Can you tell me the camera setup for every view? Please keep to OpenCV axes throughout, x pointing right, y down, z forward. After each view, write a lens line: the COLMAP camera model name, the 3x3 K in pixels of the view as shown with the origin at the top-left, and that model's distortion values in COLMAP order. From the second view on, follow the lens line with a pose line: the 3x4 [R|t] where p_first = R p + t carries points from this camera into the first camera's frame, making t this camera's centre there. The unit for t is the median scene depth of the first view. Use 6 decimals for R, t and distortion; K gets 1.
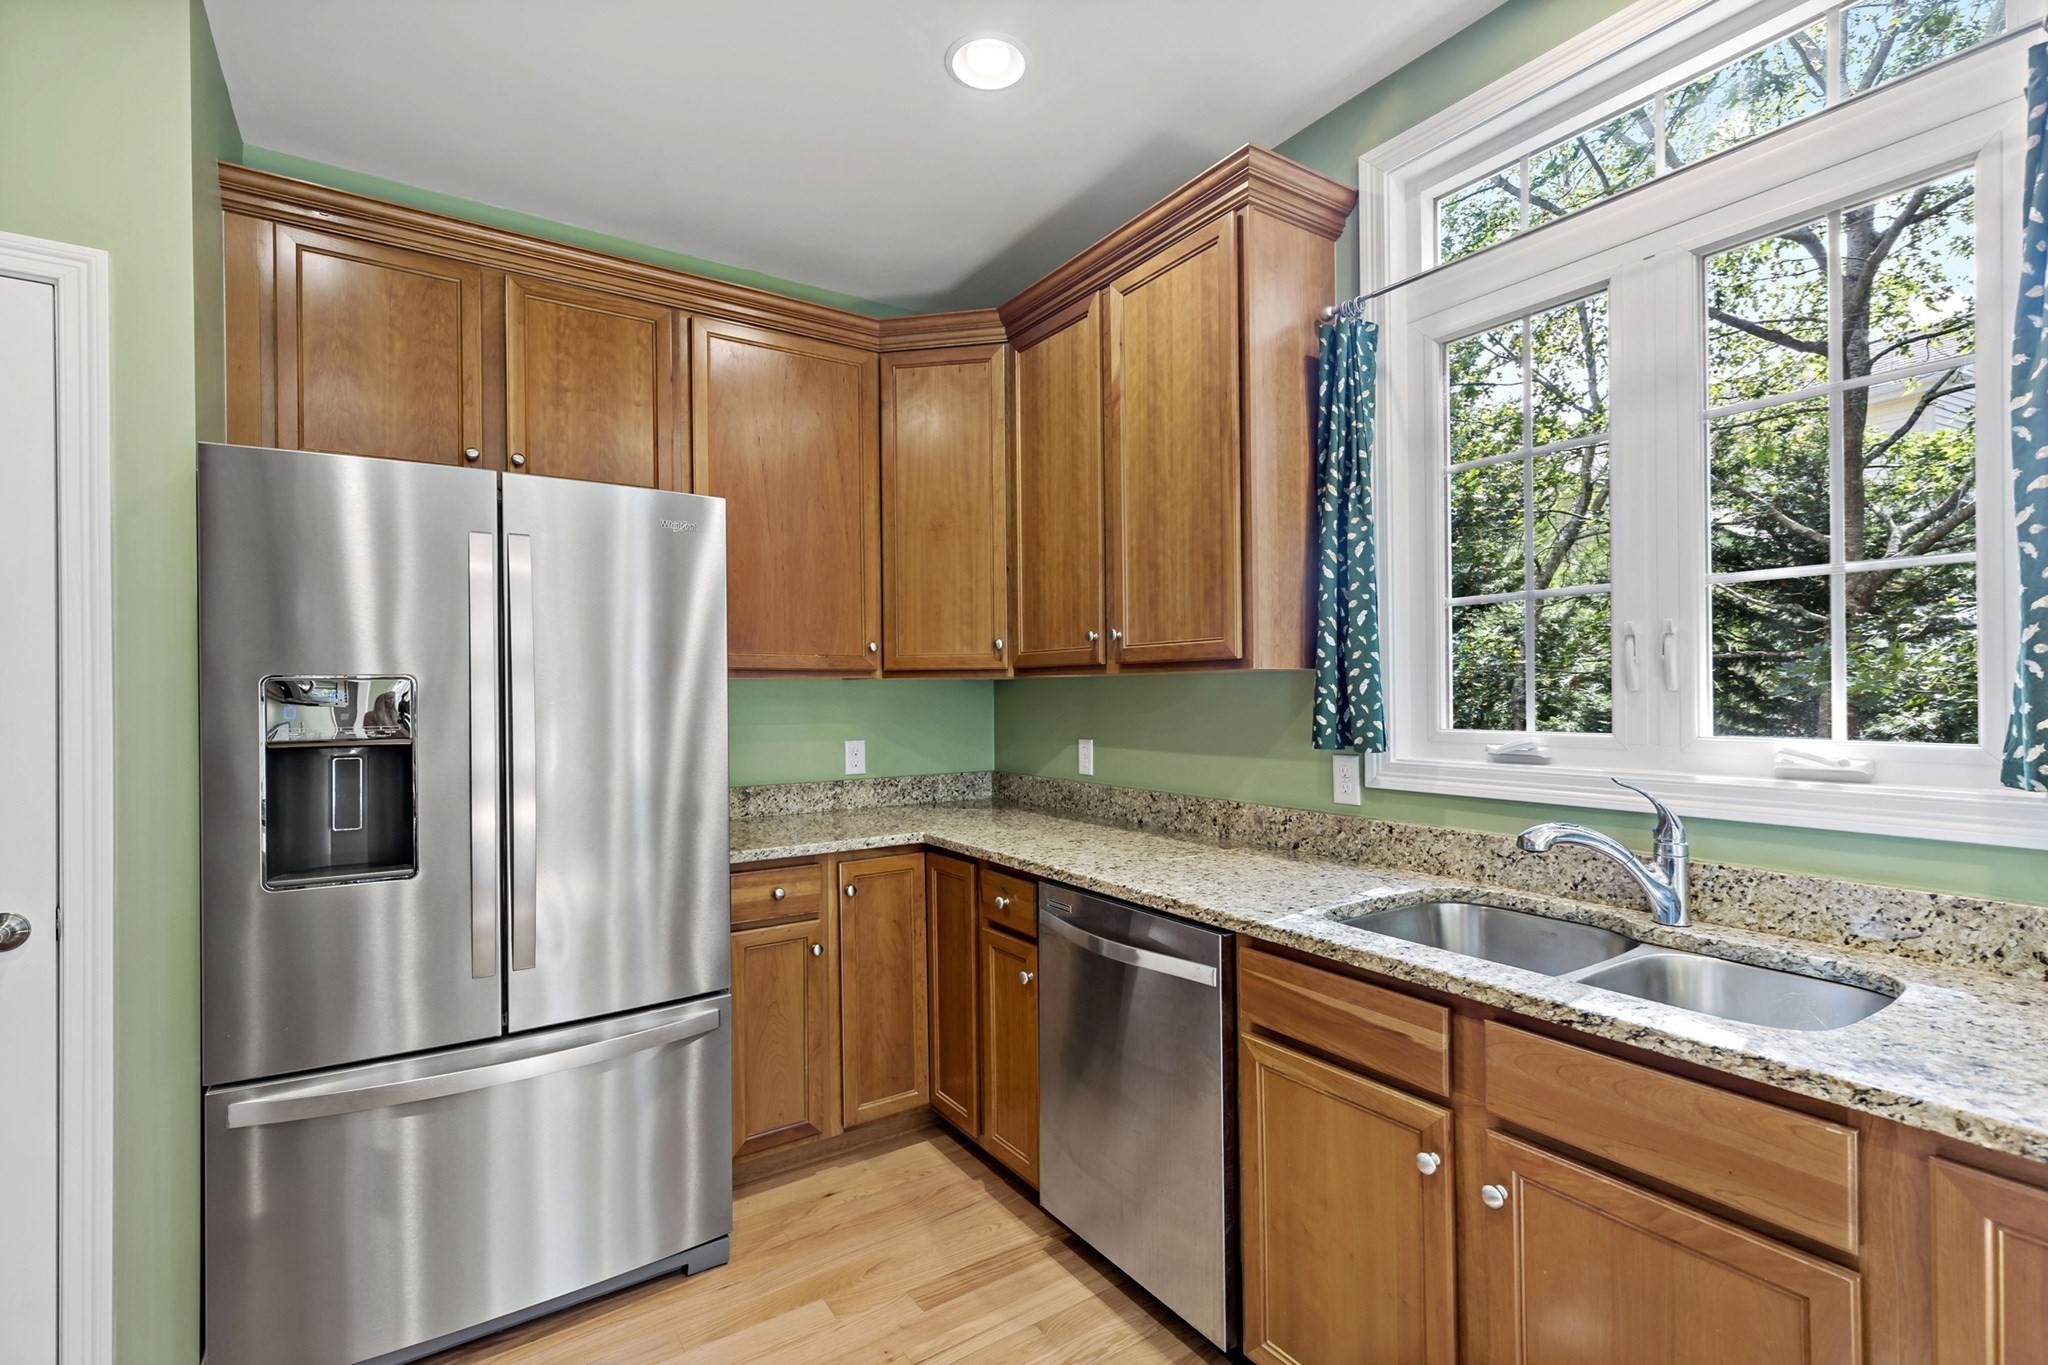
lens RADIAL K [[926.5, 0, 1038.6], [0, 926.5, 688.3], [0, 0, 1]] dist [0.009613, -0.001702]
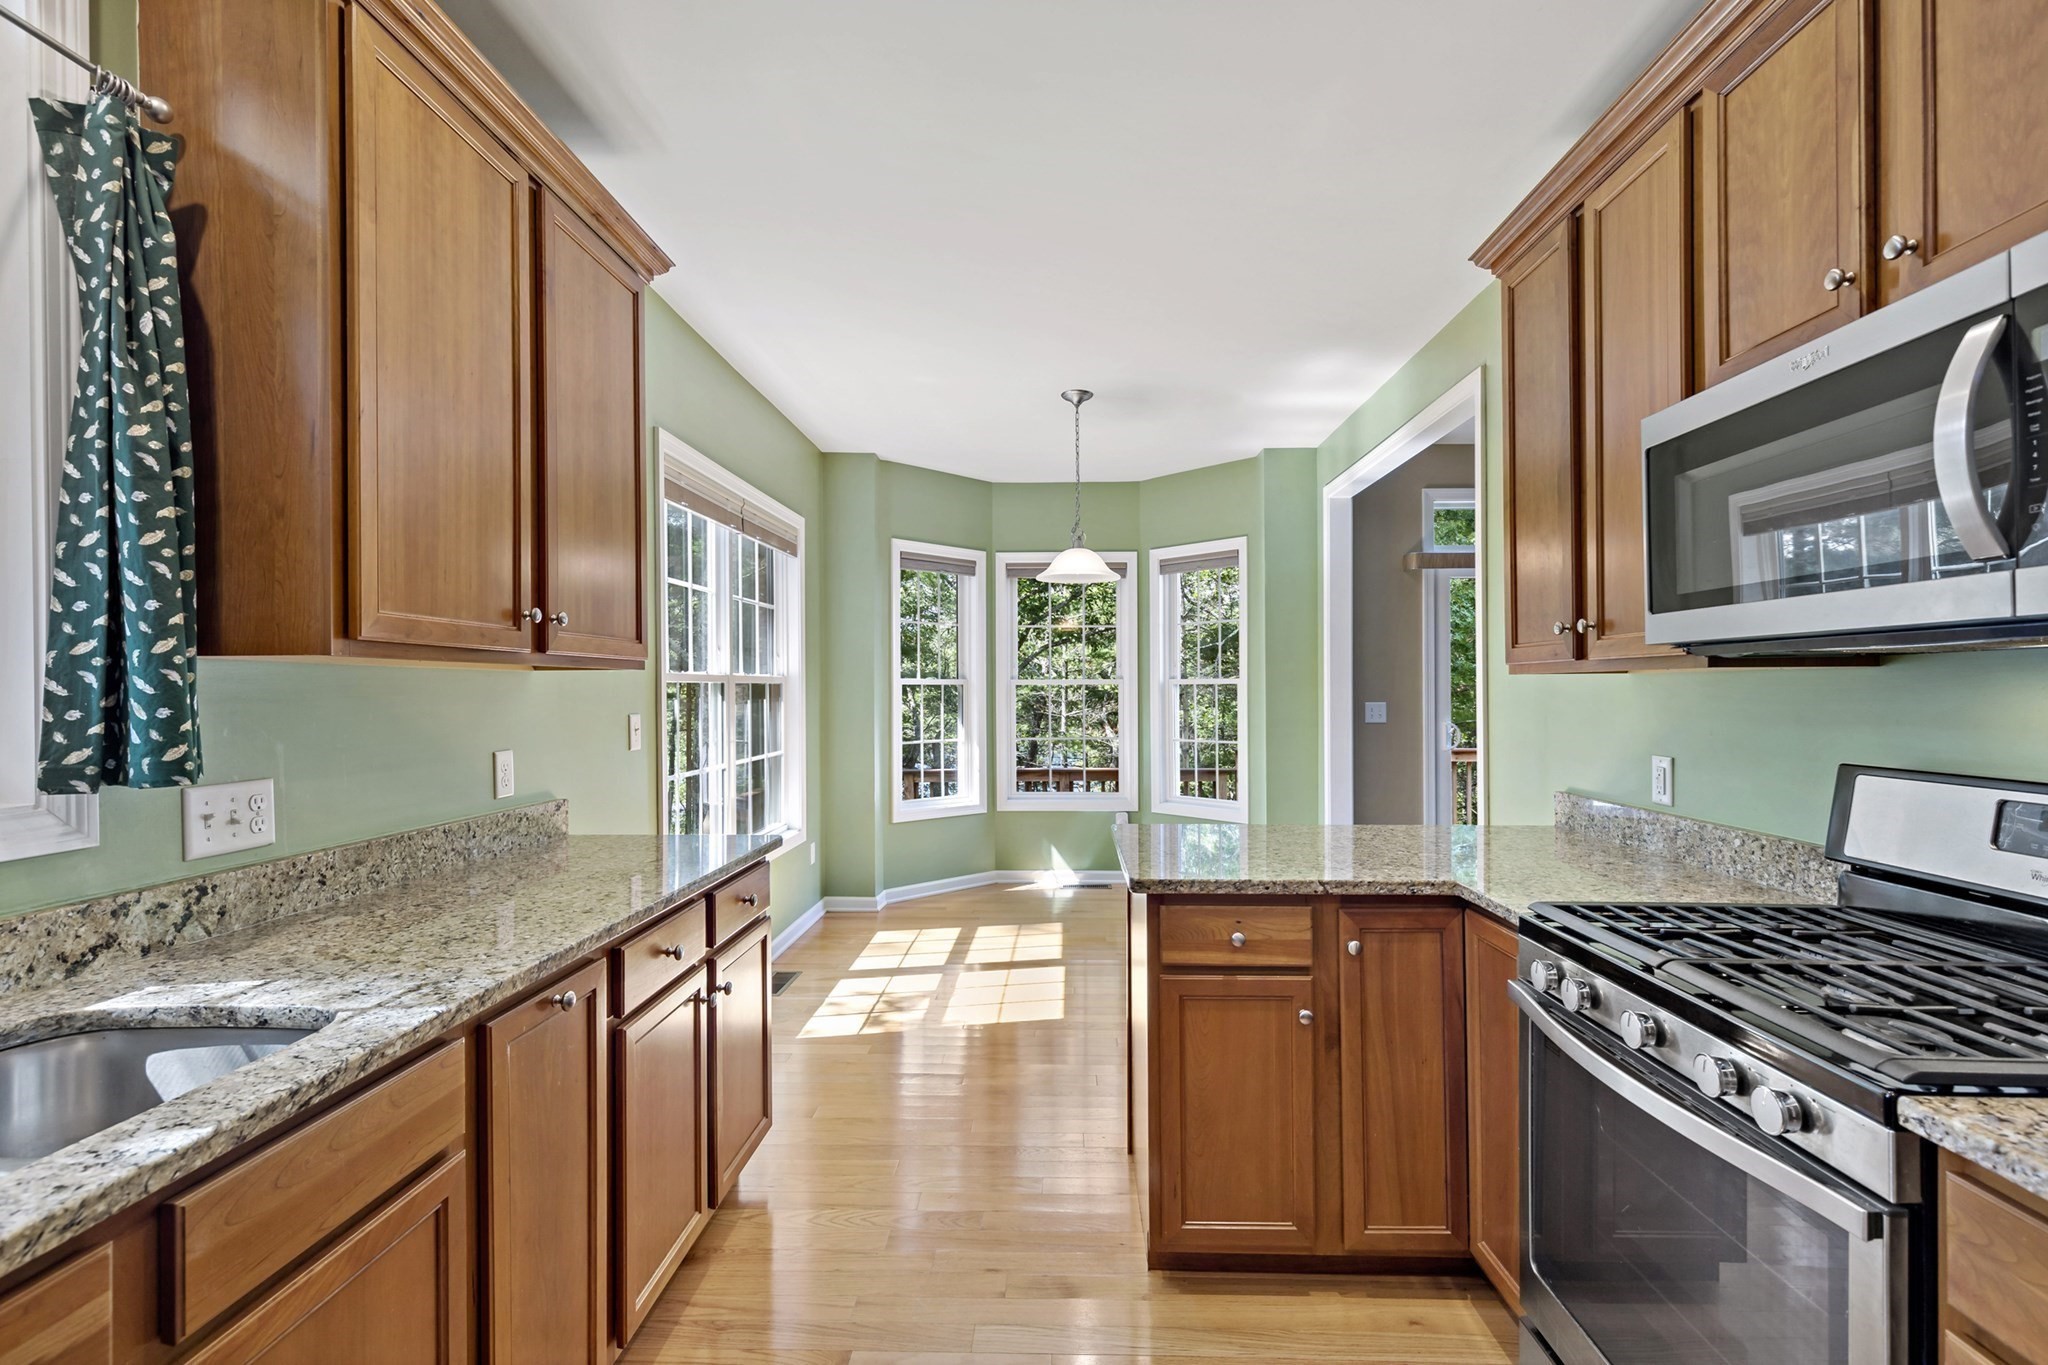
lens RADIAL K [[926.5, 0, 1034.7], [0, 926.5, 686.2], [0, 0, 1]] dist [0.009613, -0.001702]
pose [[-0.807200, 0.011352, 0.590168, -0.230816], [0.008068, 0.999934, -0.008199, 0.003538], [-0.590222, -0.001857, -0.807239, 0.689848]]
